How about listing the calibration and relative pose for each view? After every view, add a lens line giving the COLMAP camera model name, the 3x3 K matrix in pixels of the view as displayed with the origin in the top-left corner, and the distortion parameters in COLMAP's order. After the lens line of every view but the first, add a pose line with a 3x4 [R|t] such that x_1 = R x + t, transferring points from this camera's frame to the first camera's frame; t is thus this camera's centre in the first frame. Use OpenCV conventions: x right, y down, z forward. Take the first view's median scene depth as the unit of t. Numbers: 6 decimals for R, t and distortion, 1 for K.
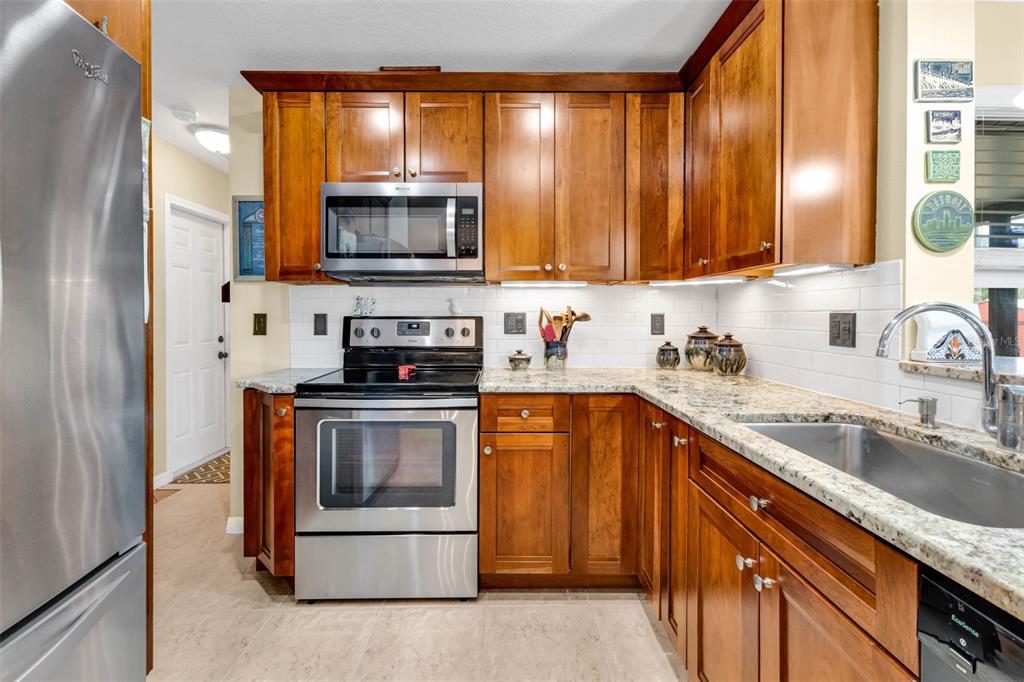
lens RADIAL K [[469.7, 0, 510.2], [0, 469.7, 315.4], [0, 0, 1]] dist [0.001604, -0.000056]
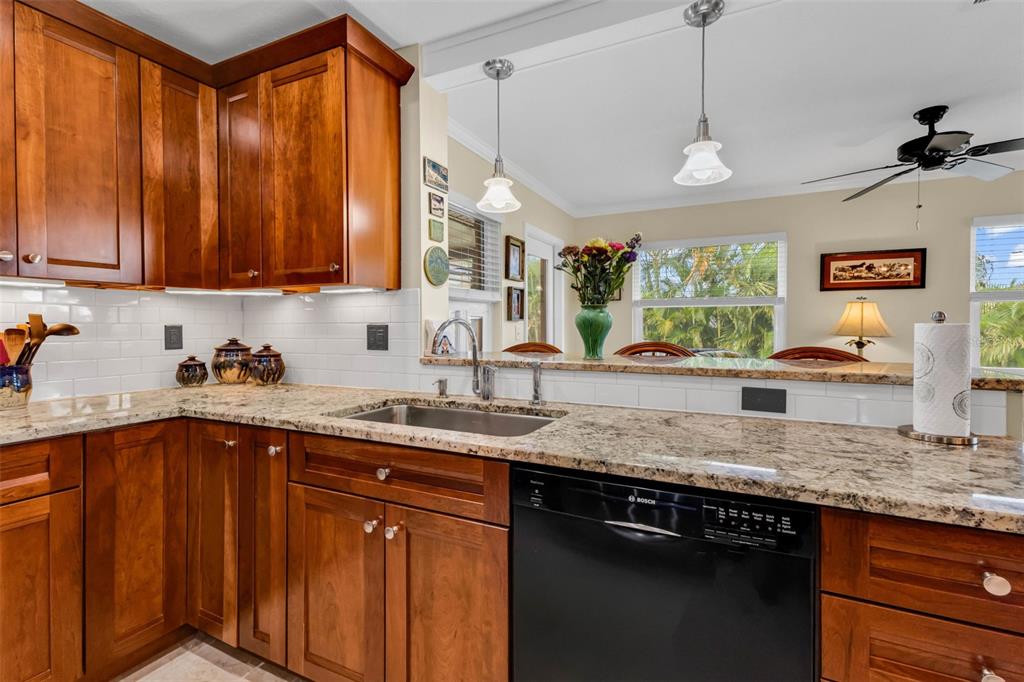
lens RADIAL K [[448.6, 0, 529.5], [0, 448.6, 327.0], [0, 0, 1]] dist [0.003200, -0.001045]
pose [[0.432137, -0.003507, 0.901801, -0.219536], [0.003043, 0.999992, 0.002430, -0.000294], [-0.901803, 0.001693, 0.432144, 0.061474]]
